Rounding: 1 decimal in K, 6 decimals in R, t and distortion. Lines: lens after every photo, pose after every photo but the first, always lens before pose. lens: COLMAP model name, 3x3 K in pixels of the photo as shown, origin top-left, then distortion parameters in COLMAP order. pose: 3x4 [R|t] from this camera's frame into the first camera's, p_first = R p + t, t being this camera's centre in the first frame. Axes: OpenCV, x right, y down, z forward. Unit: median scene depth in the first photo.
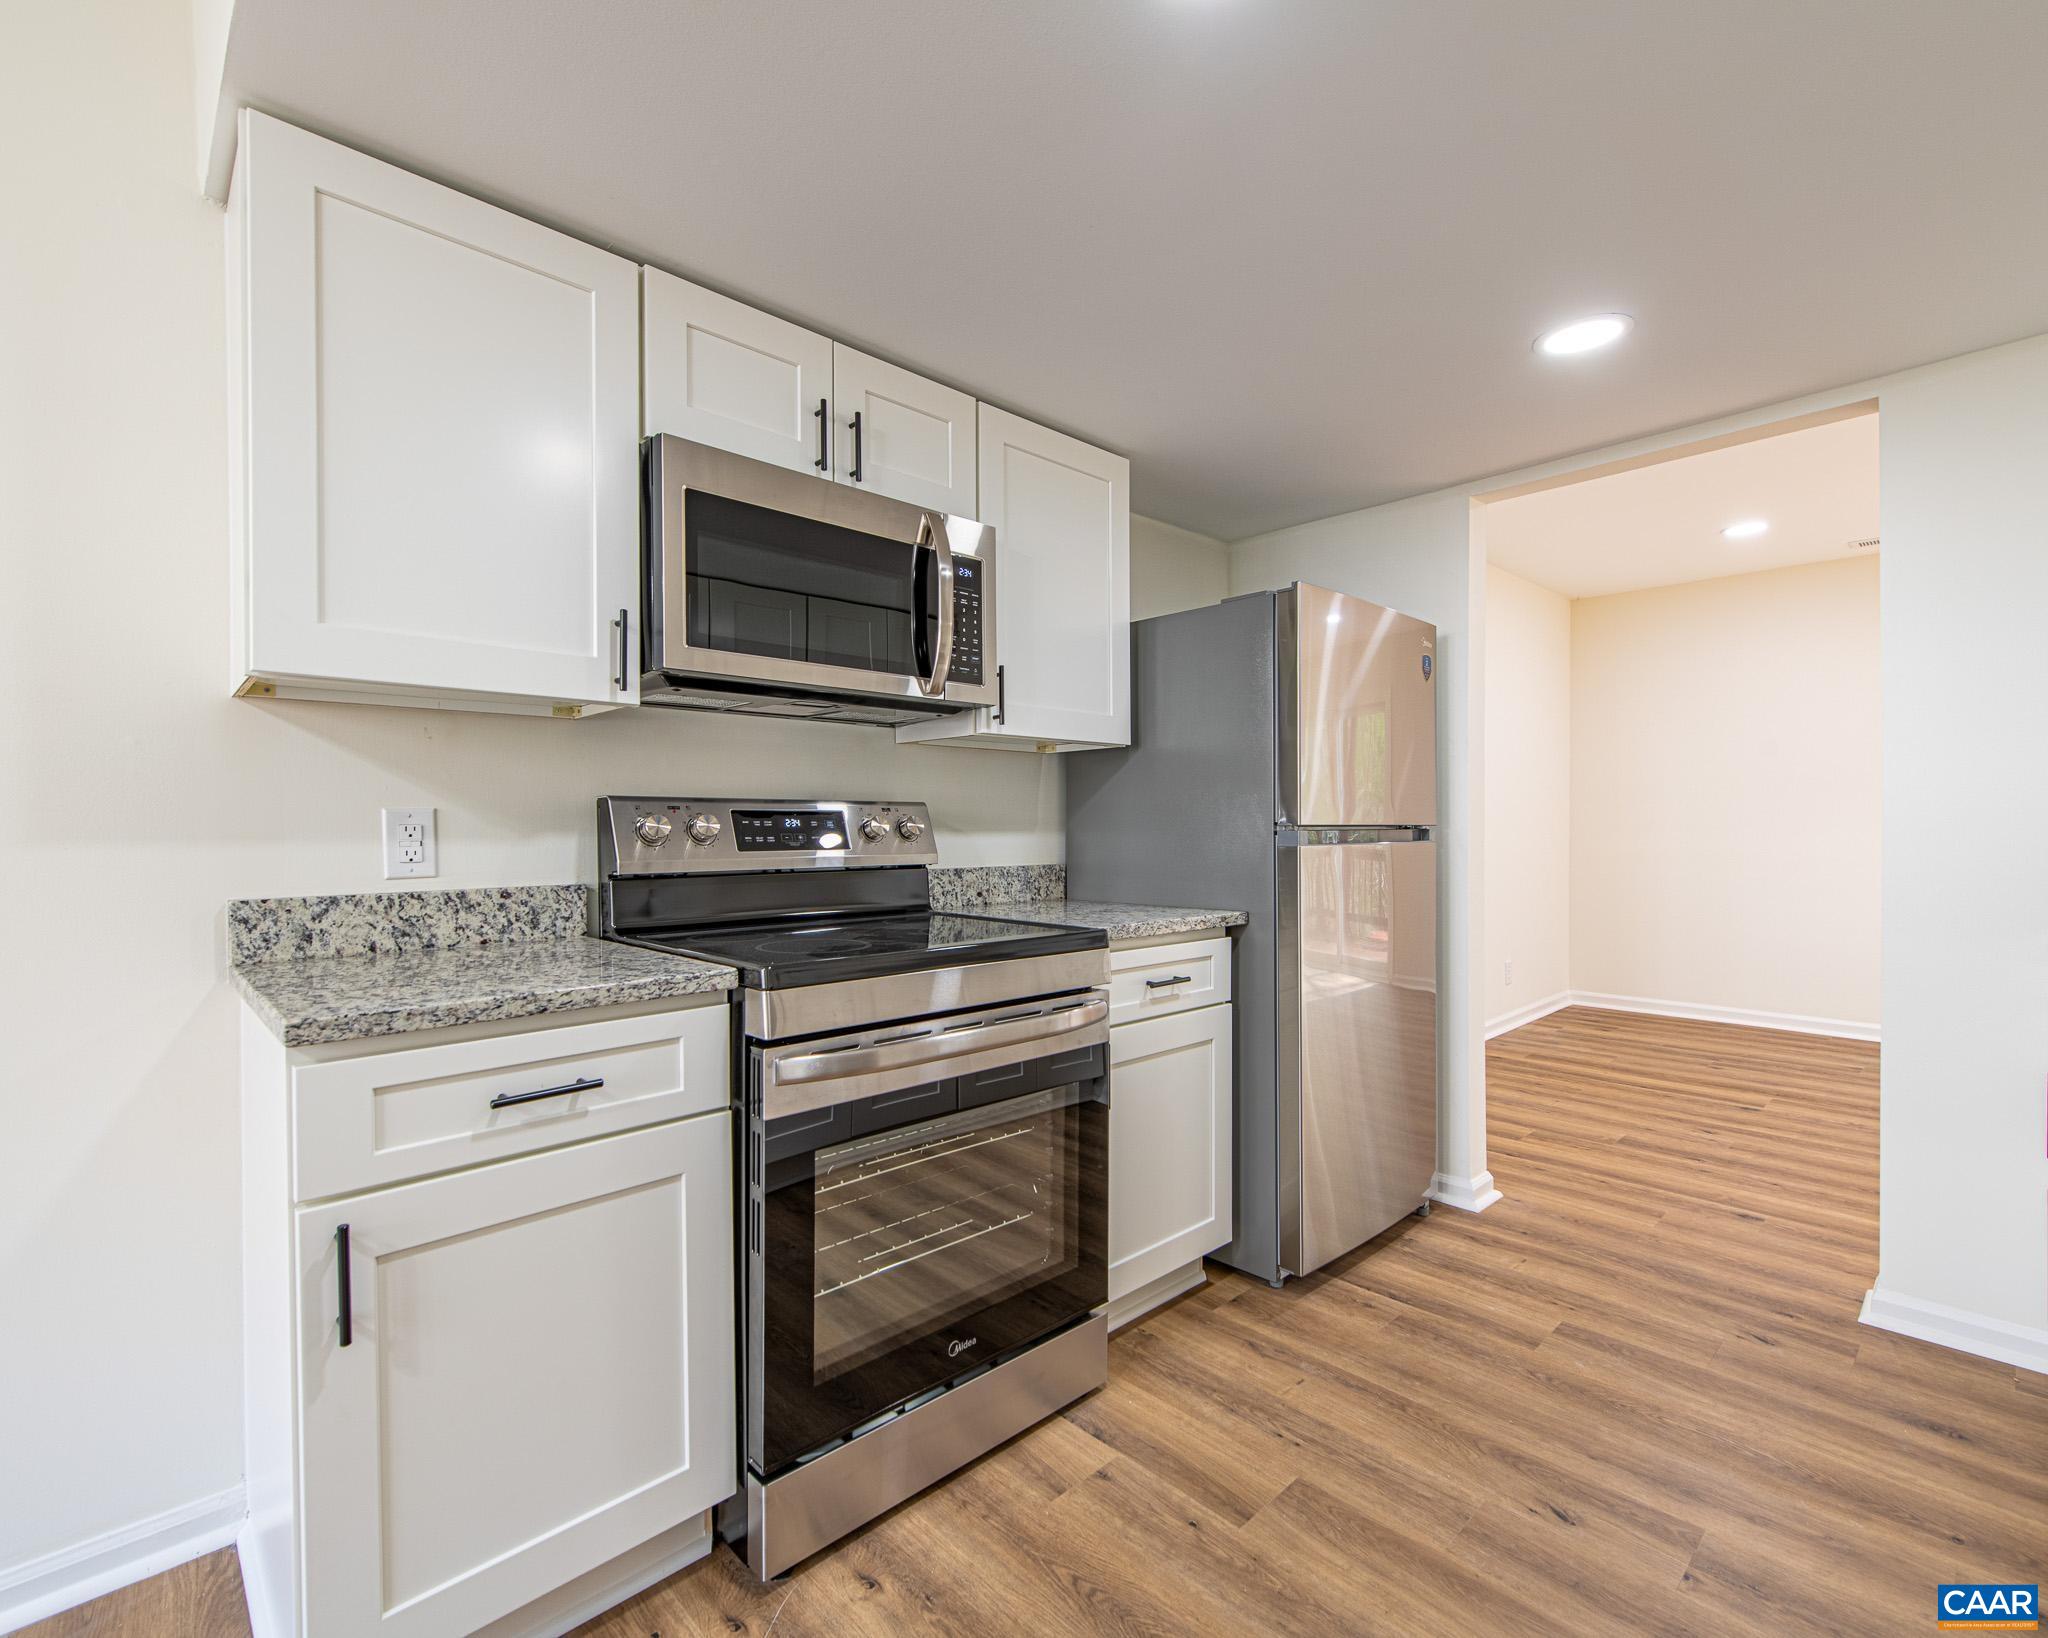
lens RADIAL K [[963.1, 0, 1018.7], [0, 963.1, 829.2], [0, 0, 1]] dist [0.017055, -0.005896]
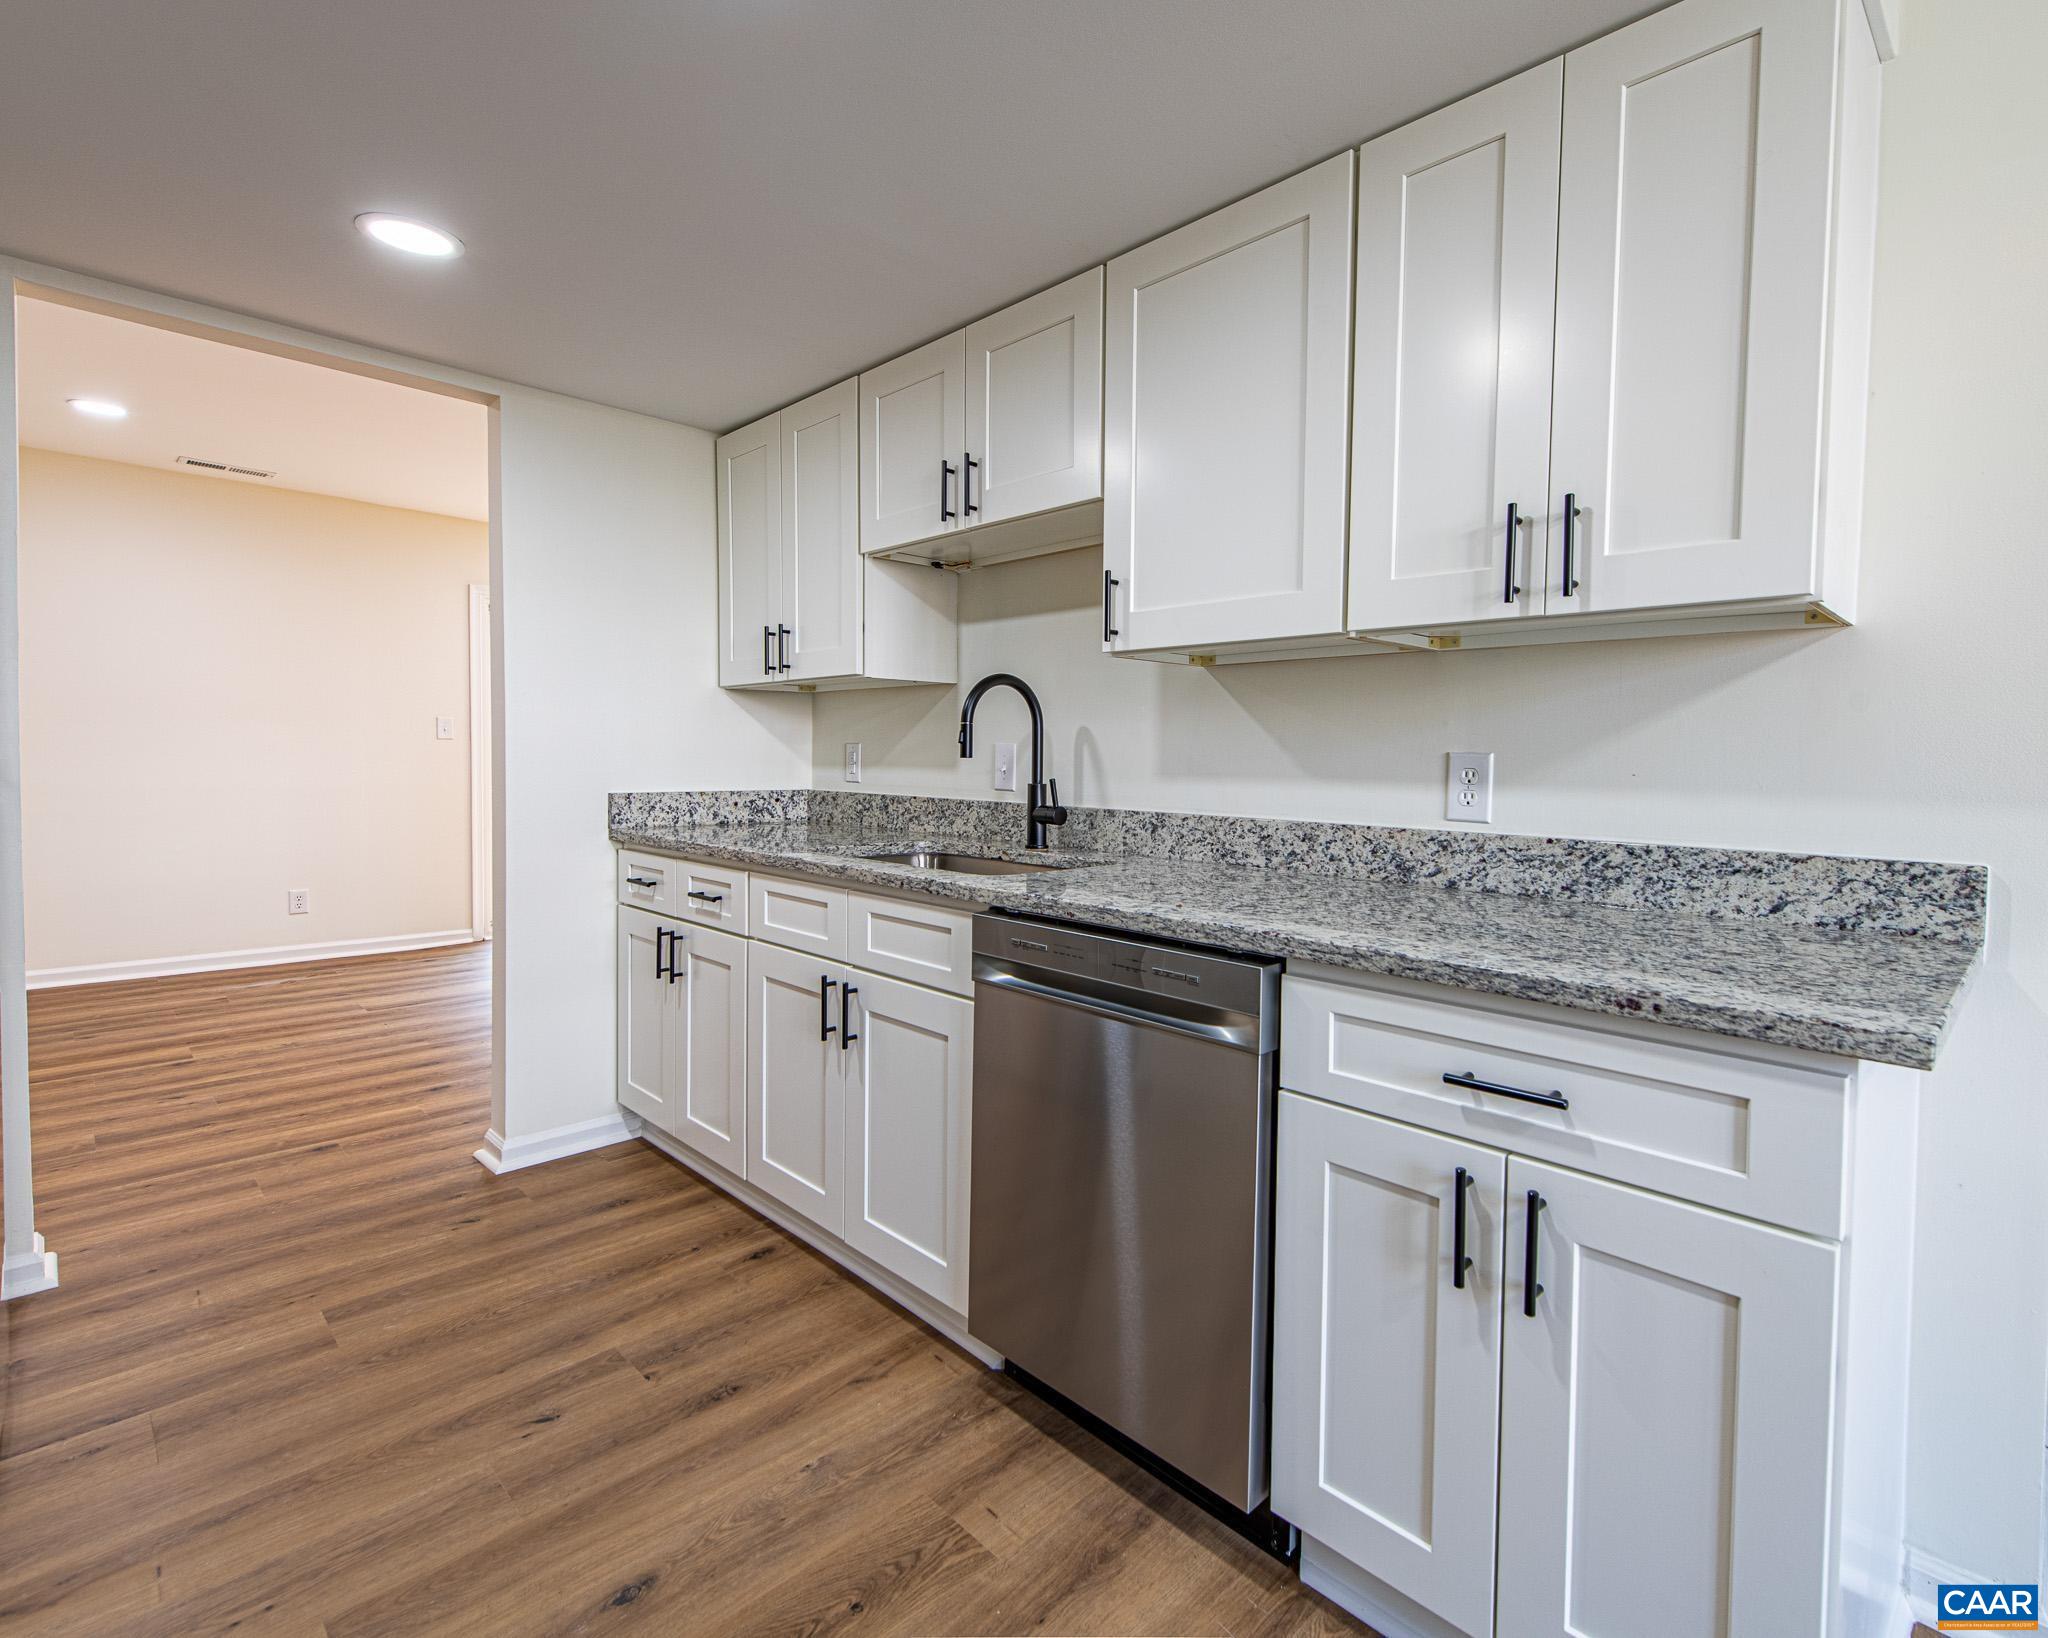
lens RADIAL K [[1008.0, 0, 1061.9], [0, 1008.0, 789.2], [0, 0, 1]] dist [0.015837, -0.004820]
pose [[-0.035944, -0.026629, 0.998999, -0.440722], [-0.009050, 0.999613, 0.026319, -0.006171], [-0.999313, -0.008094, -0.036171, 0.398741]]
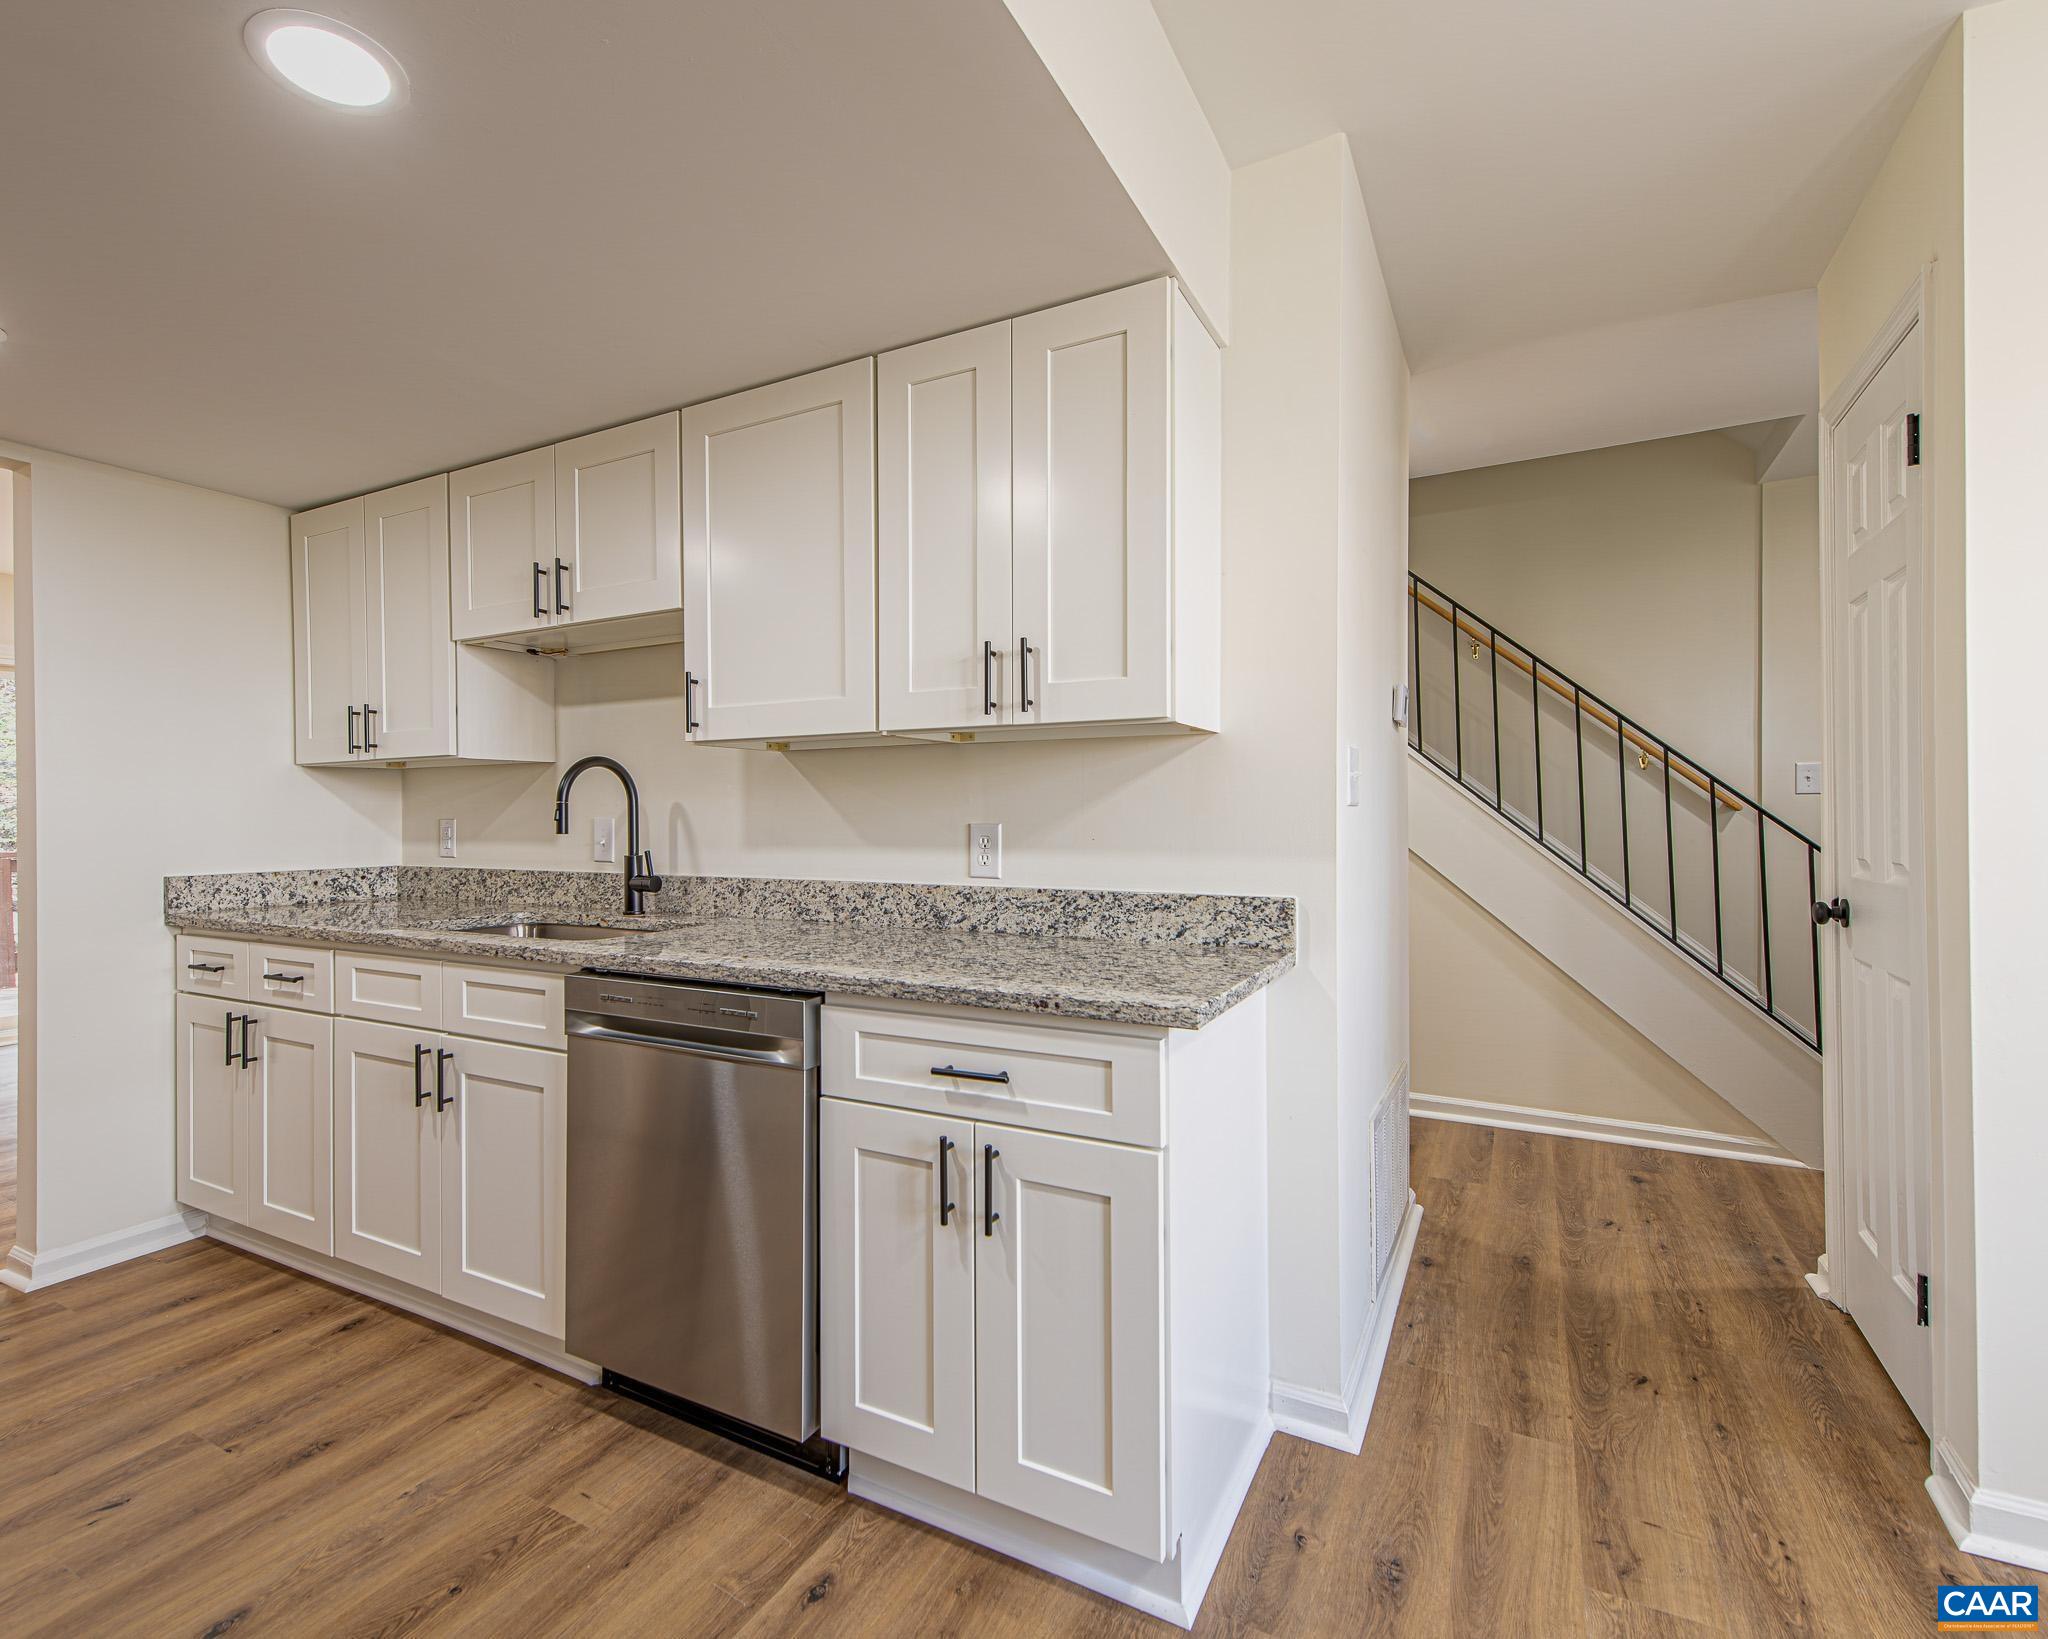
lens RADIAL K [[1008.0, 0, 971.7], [0, 1008.0, 814.6], [0, 0, 1]] dist [0.015837, -0.004820]
pose [[-0.303600, 0.009040, 0.952757, -0.642538], [0.010491, 0.999926, -0.006144, -0.022090], [-0.952742, 0.008130, -0.303673, 0.361629]]
